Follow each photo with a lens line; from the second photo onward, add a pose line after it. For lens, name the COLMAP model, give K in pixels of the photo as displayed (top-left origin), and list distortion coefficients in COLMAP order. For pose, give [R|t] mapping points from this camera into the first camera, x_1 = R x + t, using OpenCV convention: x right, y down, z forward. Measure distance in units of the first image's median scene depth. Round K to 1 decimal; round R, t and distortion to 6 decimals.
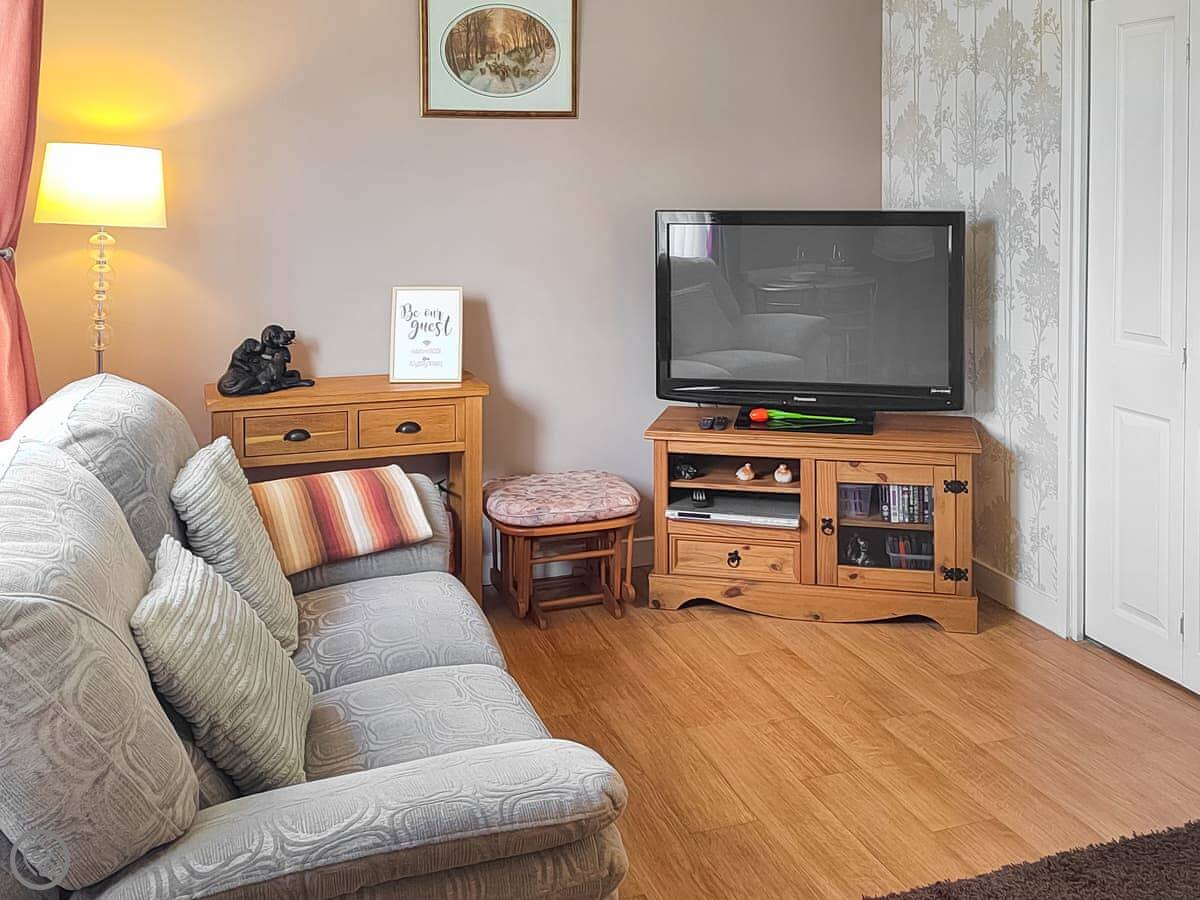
lens RADIAL K [[1114.4, 0, 600.0], [0, 1114.4, 450.0], [0, 0, 1]] dist [-0.008615, -0.000748]
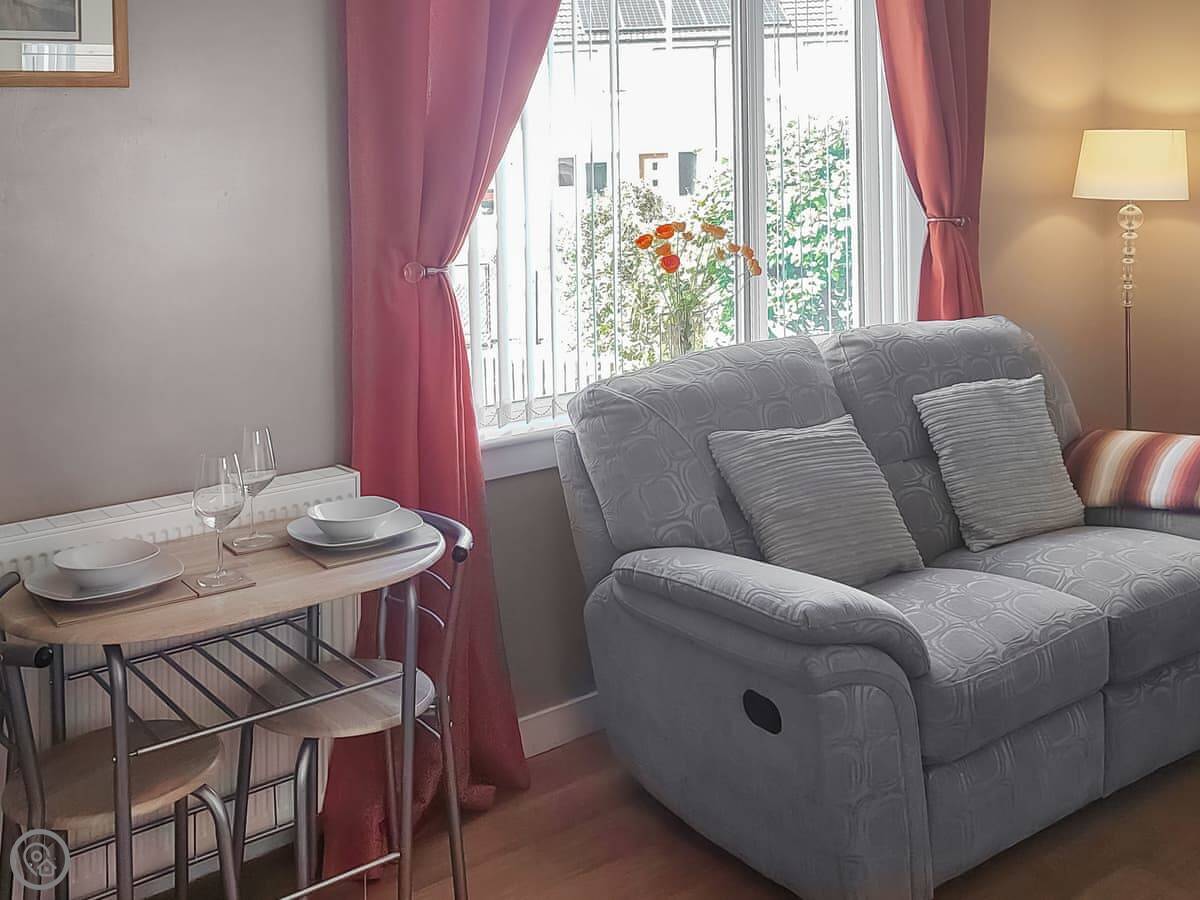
lens RADIAL K [[1114.4, 0, 600.0], [0, 1114.4, 450.0], [0, 0, 1]] dist [-0.008615, -0.000748]
pose [[0.306733, 0.194690, -0.931671, 0.517219], [-0.171010, 0.974200, 0.147275, -0.022162], [0.936307, 0.114151, 0.332113, 0.123172]]
